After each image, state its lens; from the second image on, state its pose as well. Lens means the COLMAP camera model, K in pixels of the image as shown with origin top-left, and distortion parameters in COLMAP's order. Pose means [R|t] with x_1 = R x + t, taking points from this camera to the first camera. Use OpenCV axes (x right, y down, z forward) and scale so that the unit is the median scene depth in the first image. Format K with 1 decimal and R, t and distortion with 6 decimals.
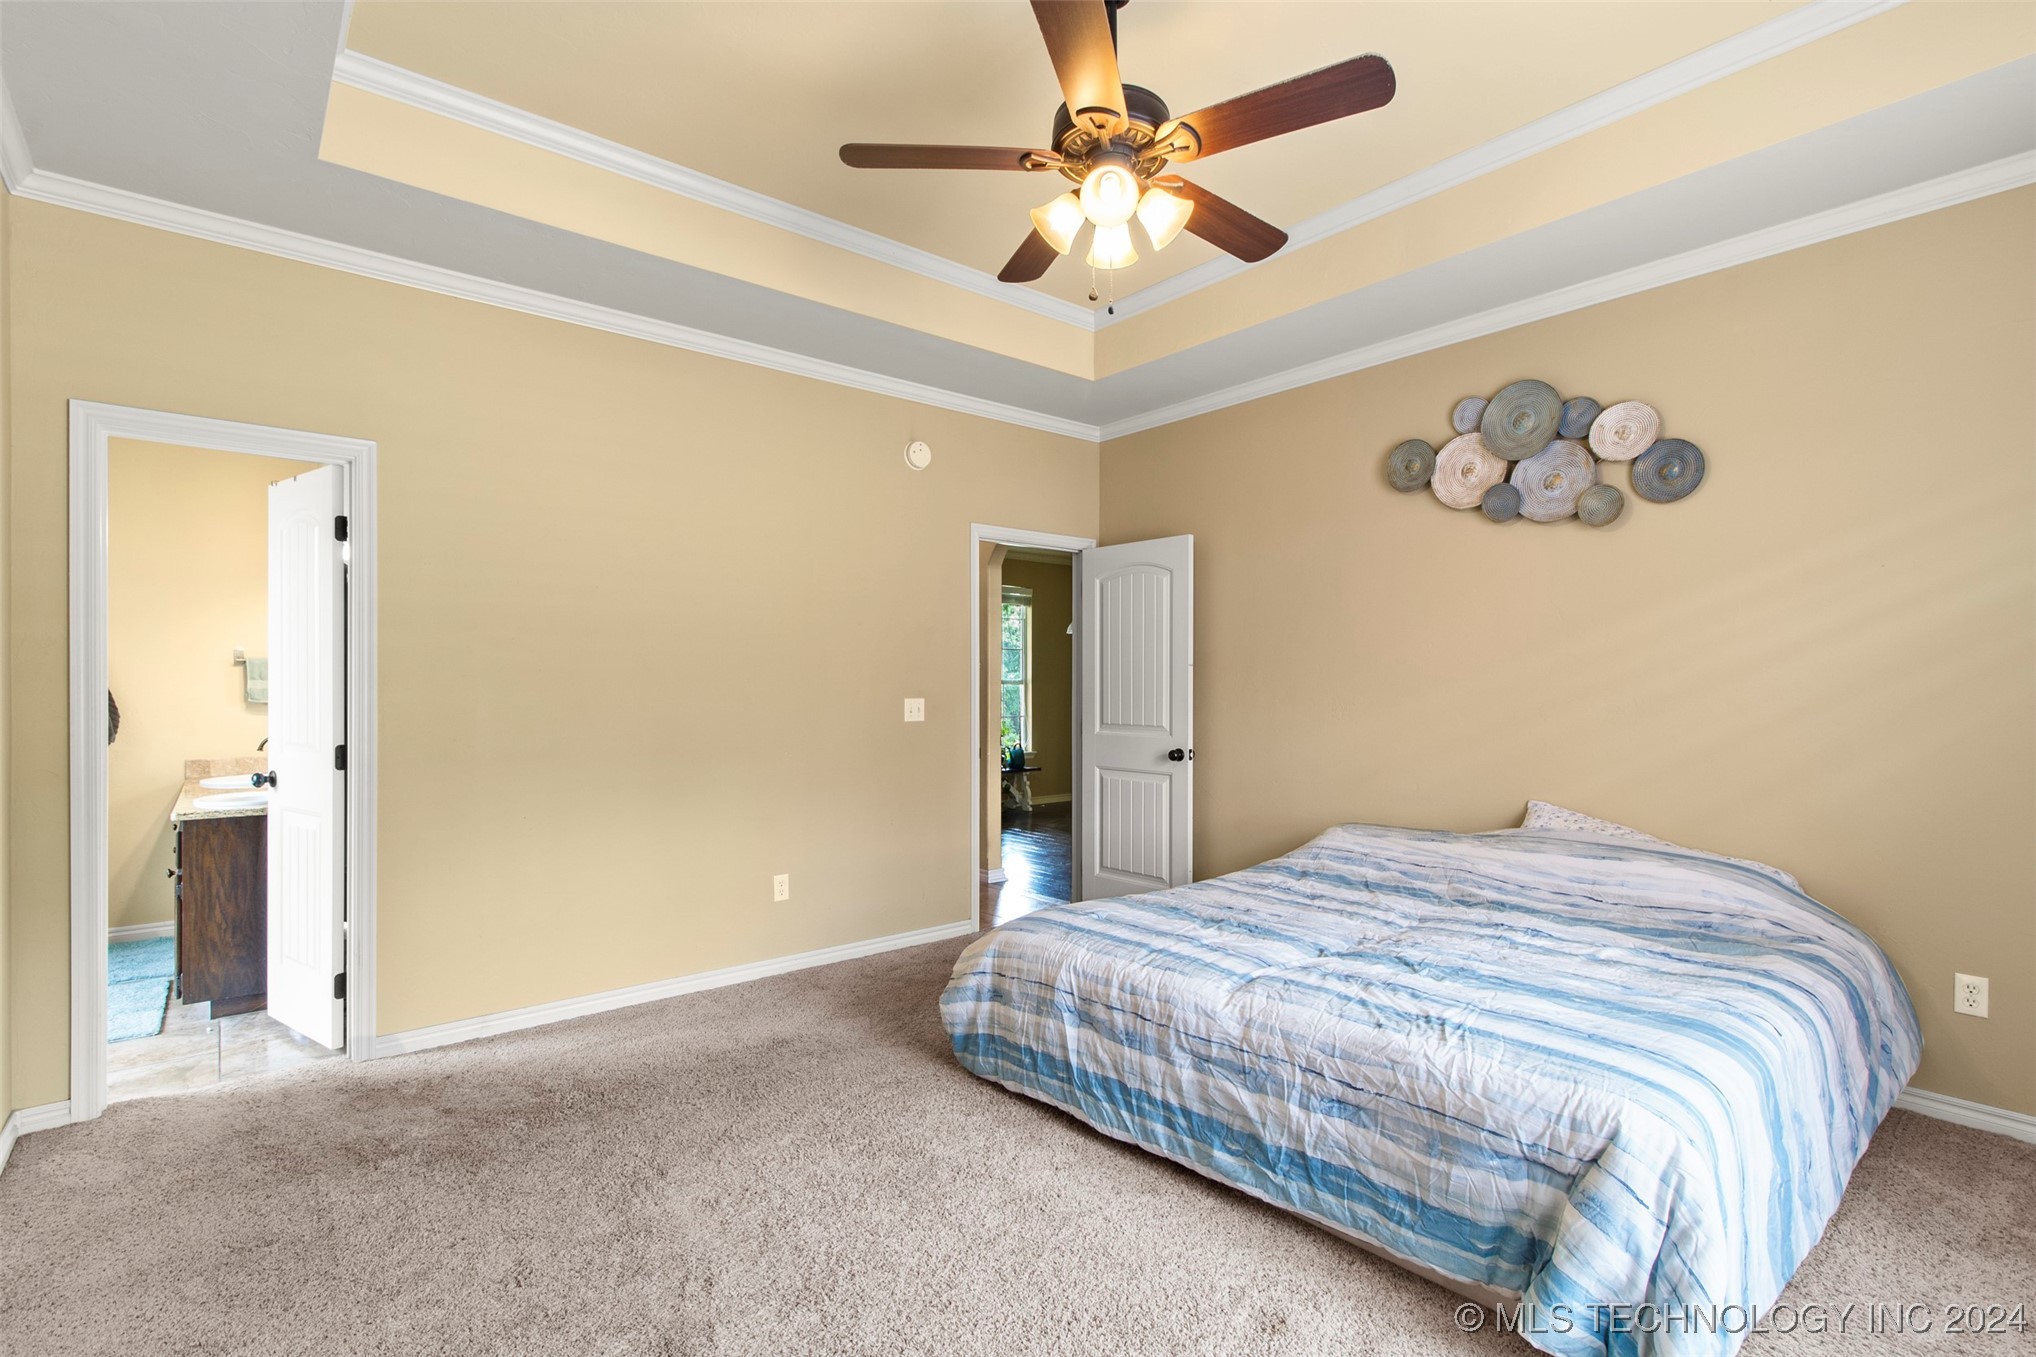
lens RADIAL K [[957.2, 0, 1037.3], [0, 957.2, 691.3], [0, 0, 1]] dist [0.000548, -0.000035]
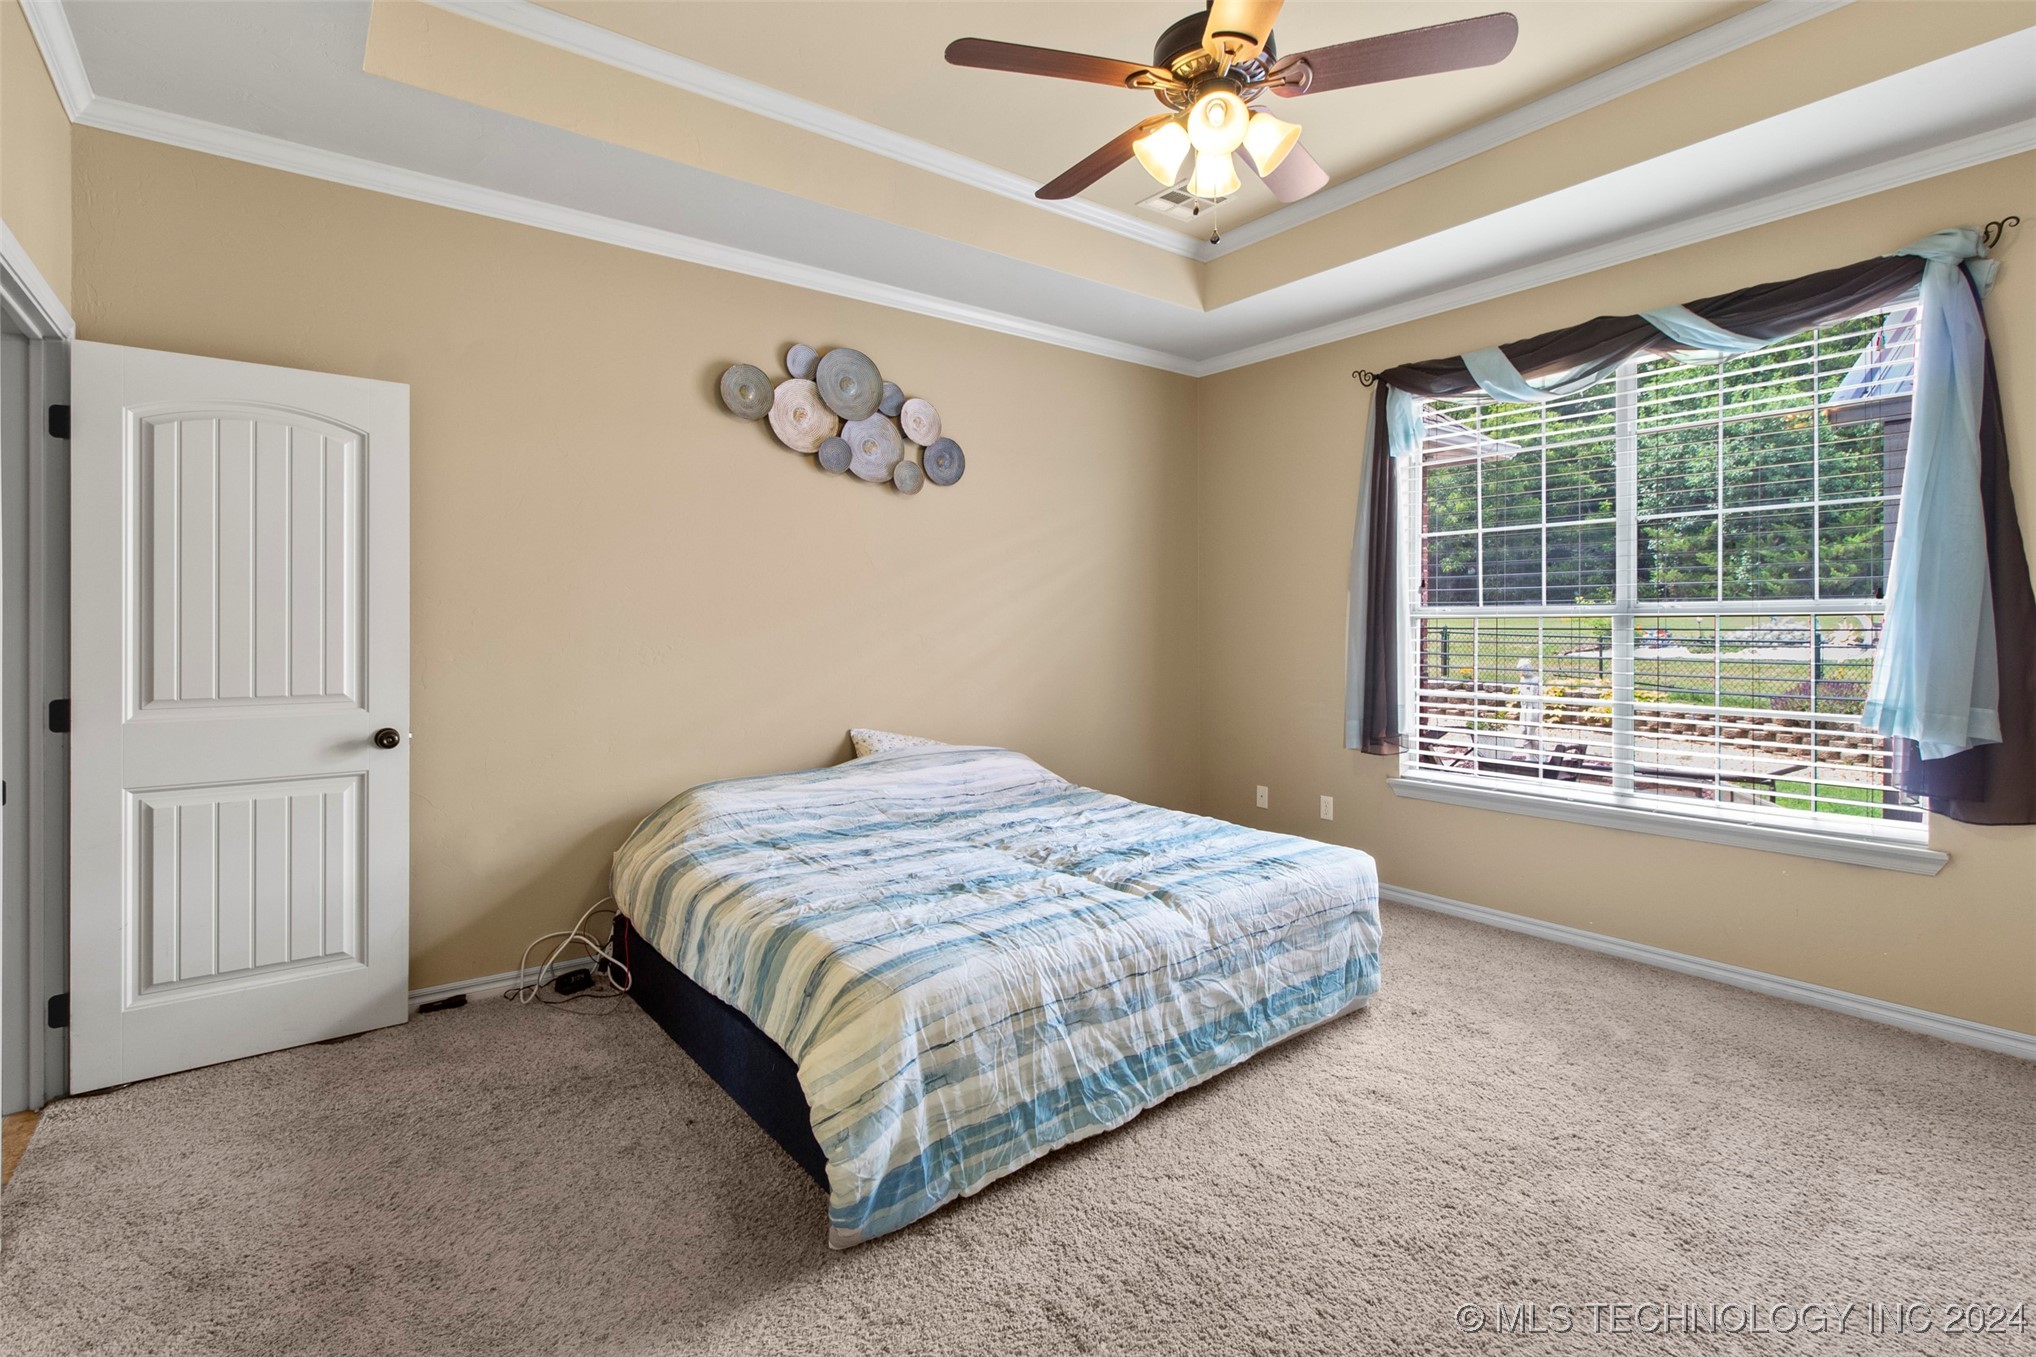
lens RADIAL K [[971.4, 0, 1026.7], [0, 971.4, 631.3], [0, 0, 1]] dist [0.001216, 0.000279]
pose [[0.052486, -0.003430, 0.998616, -0.783384], [0.005858, 0.999978, 0.003127, -0.002537], [-0.998604, 0.005686, 0.052505, 0.968277]]
